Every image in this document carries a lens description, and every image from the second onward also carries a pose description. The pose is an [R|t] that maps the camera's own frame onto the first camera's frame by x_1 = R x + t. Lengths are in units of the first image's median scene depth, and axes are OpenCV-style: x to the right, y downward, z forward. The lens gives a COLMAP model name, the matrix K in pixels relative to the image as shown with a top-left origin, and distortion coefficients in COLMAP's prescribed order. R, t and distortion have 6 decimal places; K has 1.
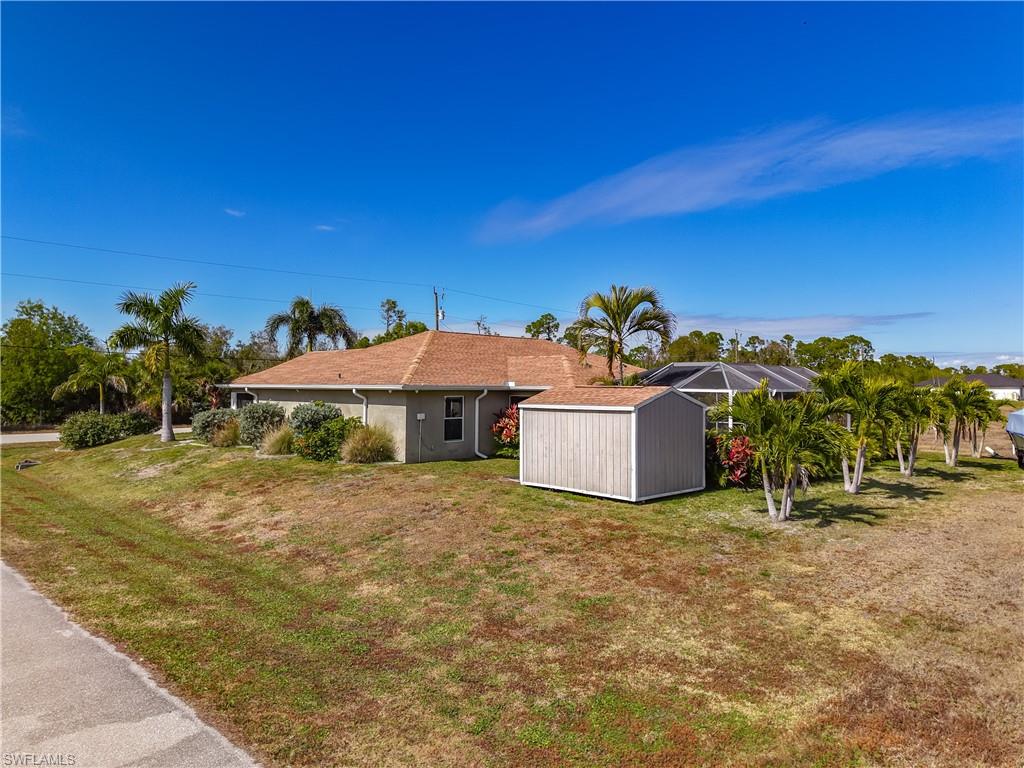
lens RADIAL K [[715.4, 0, 498.4], [0, 715.4, 382.6], [0, 0, 1]] dist [0.008001, -0.003879]
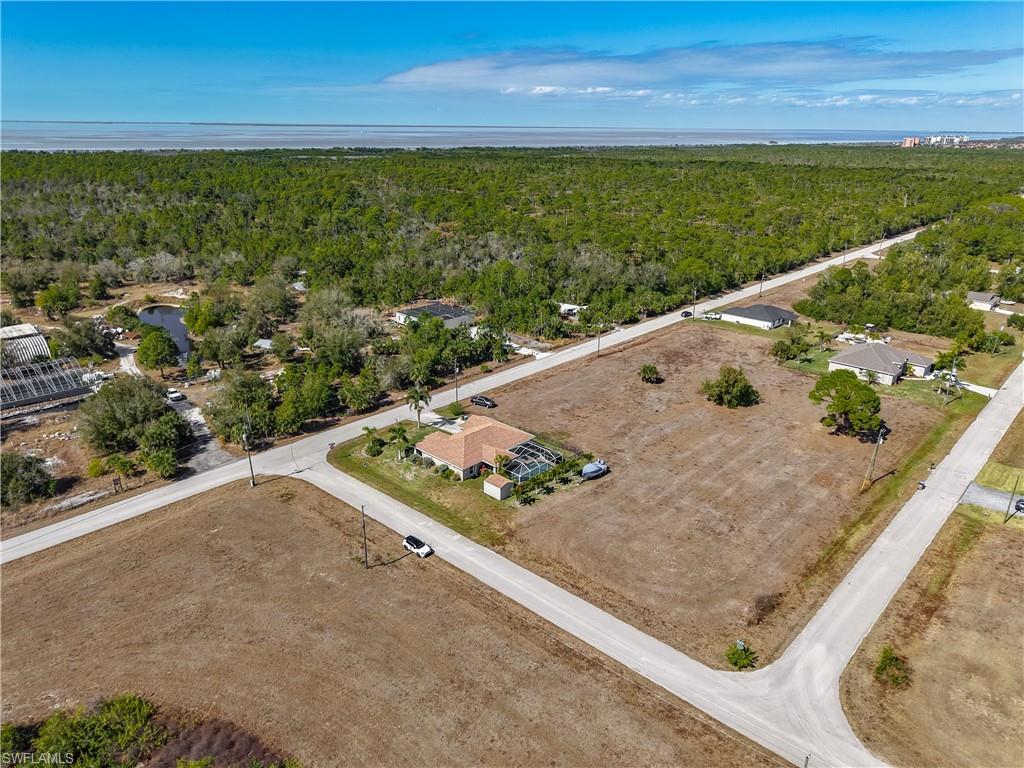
lens RADIAL K [[715.4, 0, 498.4], [0, 715.4, 382.6], [0, 0, 1]] dist [0.008001, -0.003879]
pose [[0.998973, 0.000448, 0.045298, -0.148854], [-0.016409, 0.935624, 0.352617, -3.396625], [-0.042224, -0.352998, 0.934671, -5.175485]]
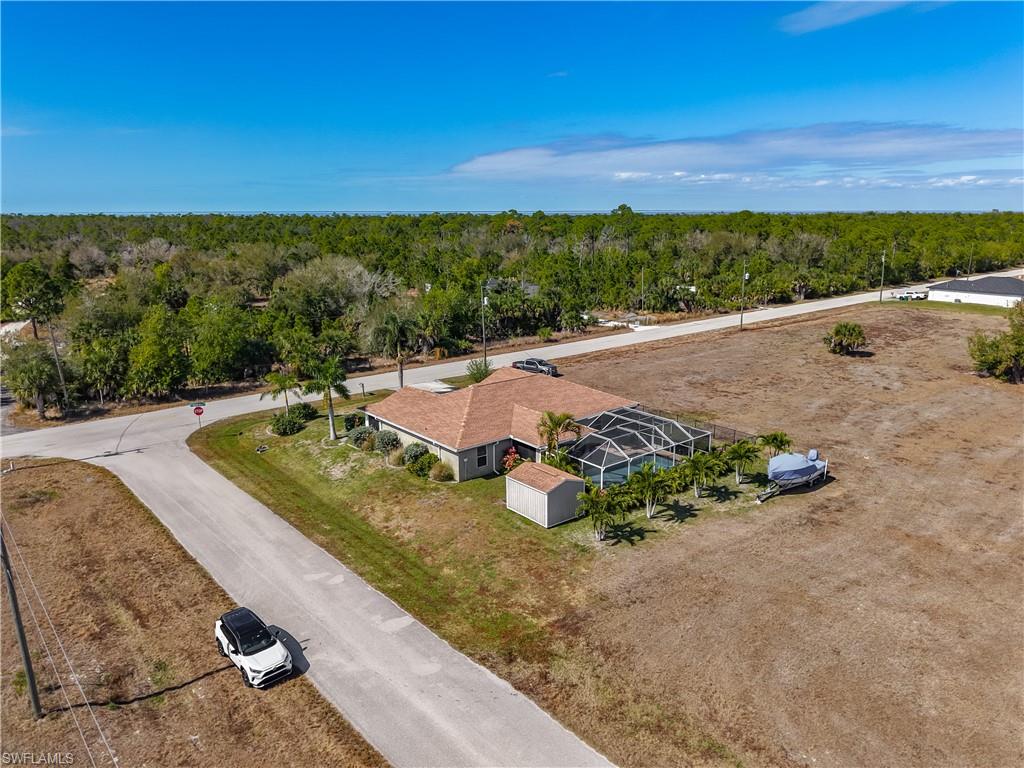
lens RADIAL K [[708.3, 0, 483.8], [0, 708.3, 325.9], [0, 0, 1]] dist [-0.019005, -0.004397]
pose [[0.994593, 0.008518, -0.103501, 0.217950], [0.006731, 0.989248, 0.146096, -0.903660], [0.103633, -0.146003, 0.983841, -1.389351]]
